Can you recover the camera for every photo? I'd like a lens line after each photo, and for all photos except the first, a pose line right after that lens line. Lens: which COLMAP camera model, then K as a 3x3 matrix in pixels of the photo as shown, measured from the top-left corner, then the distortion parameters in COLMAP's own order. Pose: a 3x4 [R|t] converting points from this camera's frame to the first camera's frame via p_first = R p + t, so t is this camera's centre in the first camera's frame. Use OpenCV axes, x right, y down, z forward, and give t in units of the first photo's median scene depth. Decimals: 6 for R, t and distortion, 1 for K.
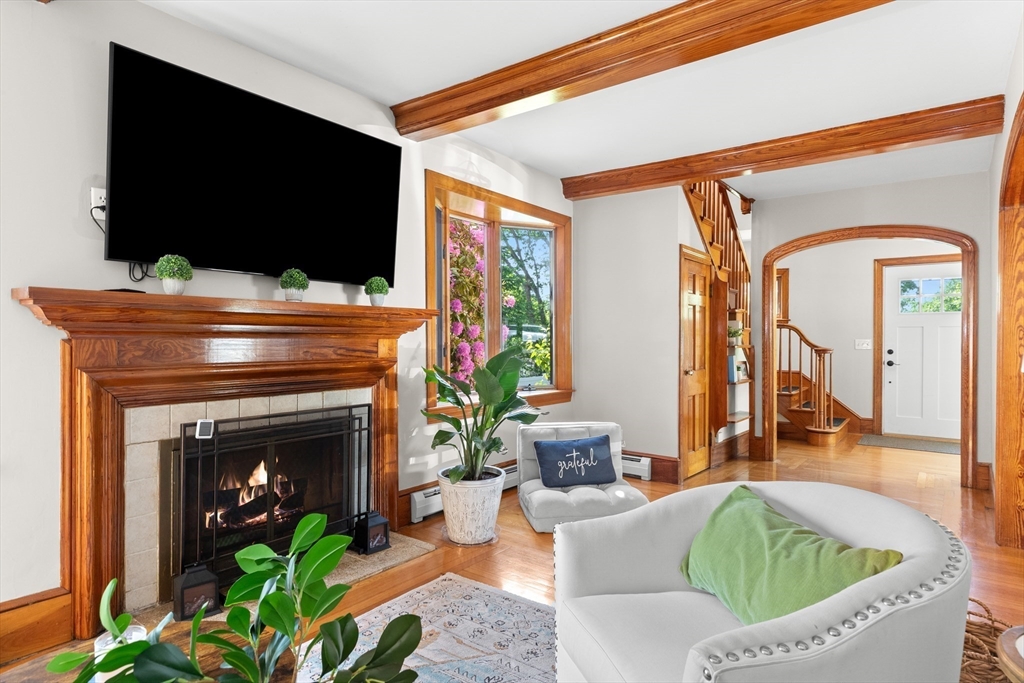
lens RADIAL K [[552.2, 0, 515.4], [0, 552.2, 336.8], [0, 0, 1]] dist [0.003212, -0.000243]
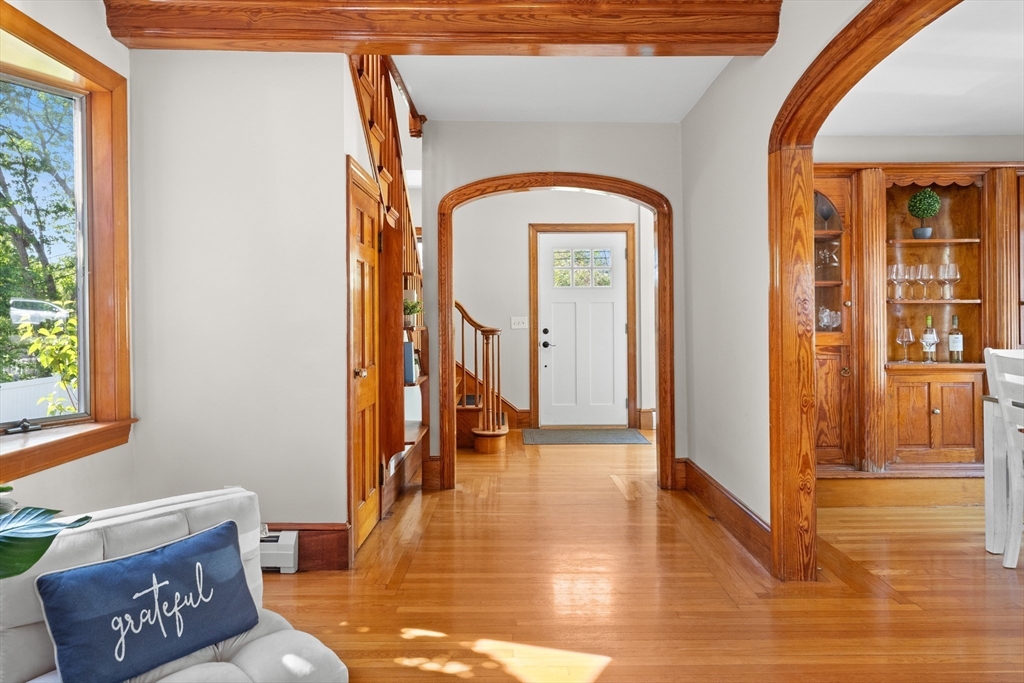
lens RADIAL K [[649.7, 0, 511.3], [0, 649.7, 314.8], [0, 0, 1]] dist [0.013005, 0.001463]
pose [[0.788089, -0.003401, 0.615552, 0.008867], [0.004391, 0.999990, -0.000097, 0.001805], [-0.615546, 0.002780, 0.788096, 0.296221]]
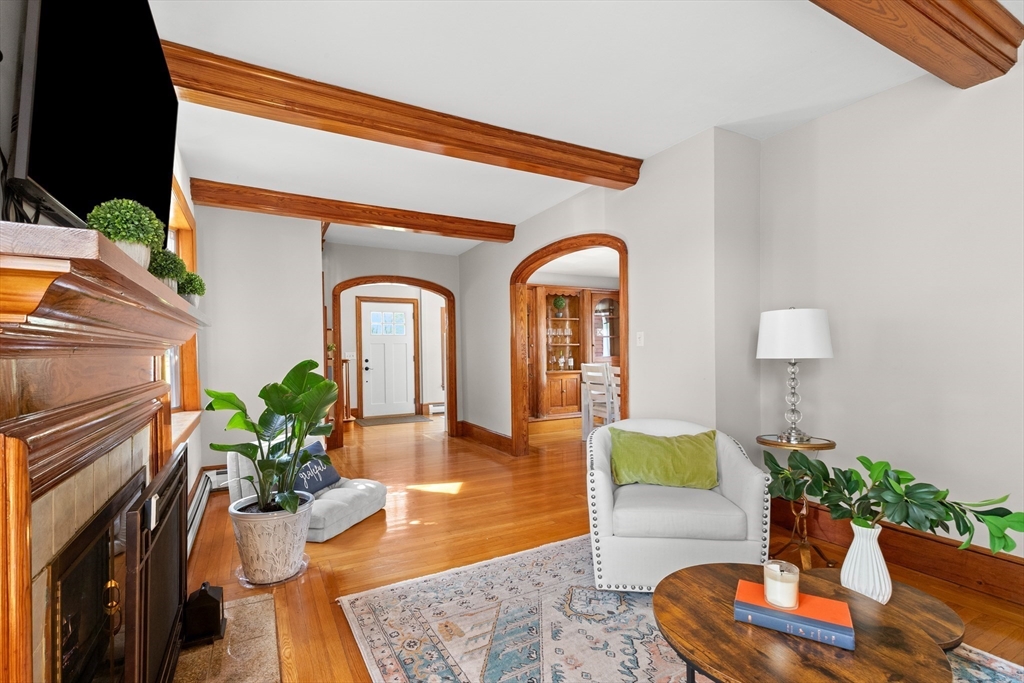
lens RADIAL K [[466.8, 0, 499.2], [0, 466.8, 349.2], [0, 0, 1]] dist [0.008524, -0.001180]
pose [[0.431084, -0.004195, 0.902302, -0.366266], [0.008357, 0.999965, 0.000656, -0.001053], [-0.902273, 0.007258, 0.431104, 0.199527]]
